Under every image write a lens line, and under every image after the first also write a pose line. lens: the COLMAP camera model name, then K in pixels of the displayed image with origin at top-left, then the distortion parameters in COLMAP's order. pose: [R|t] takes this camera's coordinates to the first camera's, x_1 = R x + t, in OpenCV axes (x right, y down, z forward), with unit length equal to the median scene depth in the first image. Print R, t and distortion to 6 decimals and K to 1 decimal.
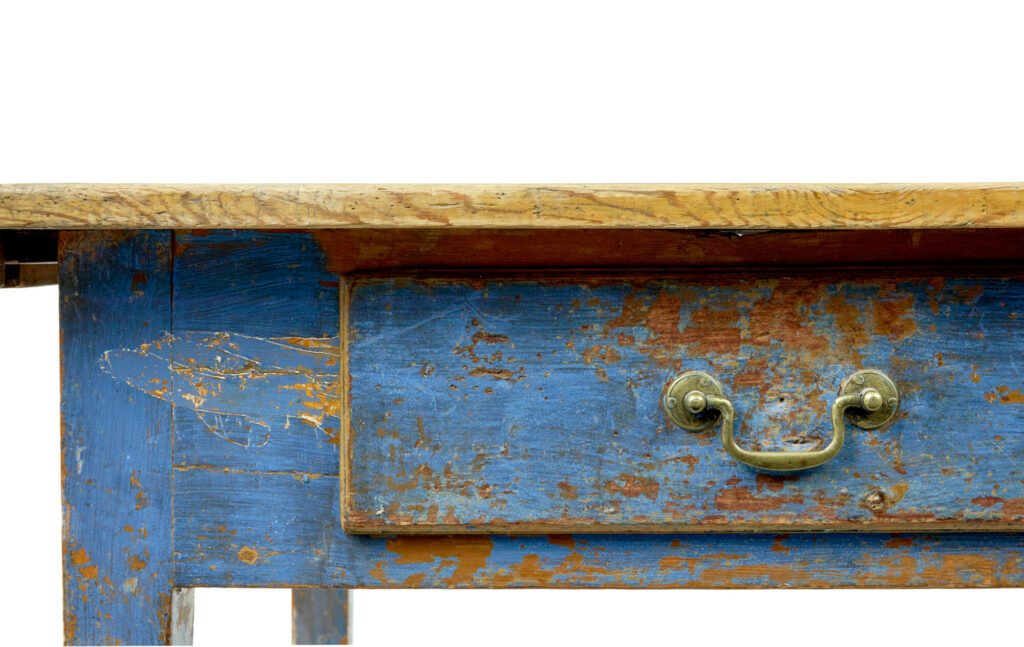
lens RADIAL K [[1641.5, 0, 507.3], [0, 1641.5, 322.5], [0, 0, 1]] dist [0.093615, 0.000000]
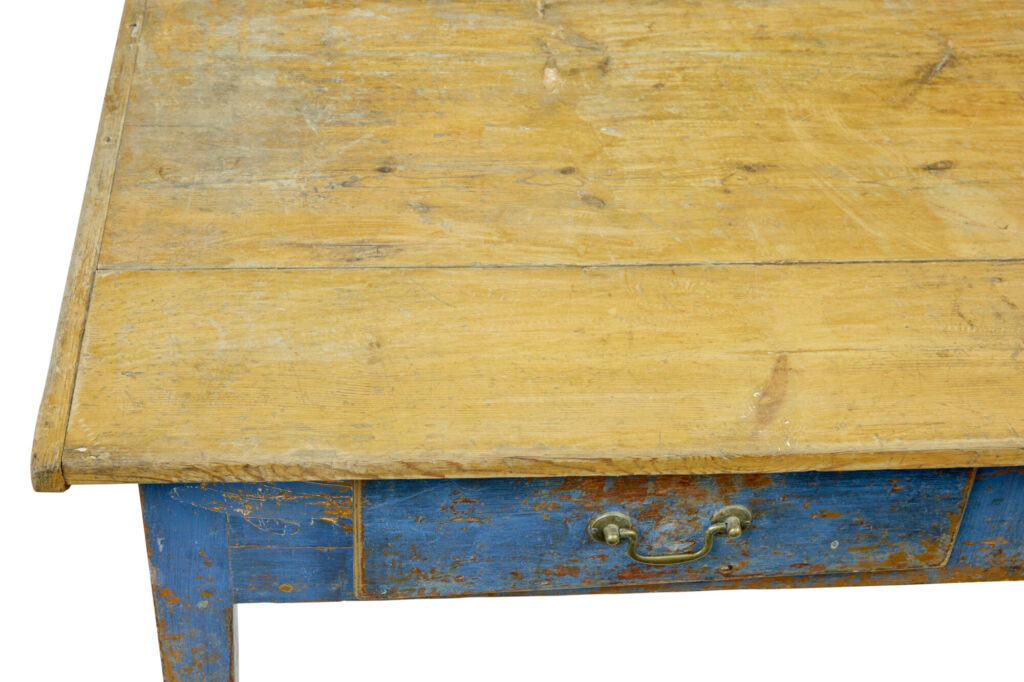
lens RADIAL K [[1659.3, 0, 516.2], [0, 1659.3, 340.4], [0, 0, 1]] dist [0.008011, 0.000000]
pose [[0.993453, -0.015930, 0.113126, -0.122891], [-0.056676, 0.791056, 0.609113, -0.935307], [-0.099192, -0.611537, 0.784974, -0.004788]]
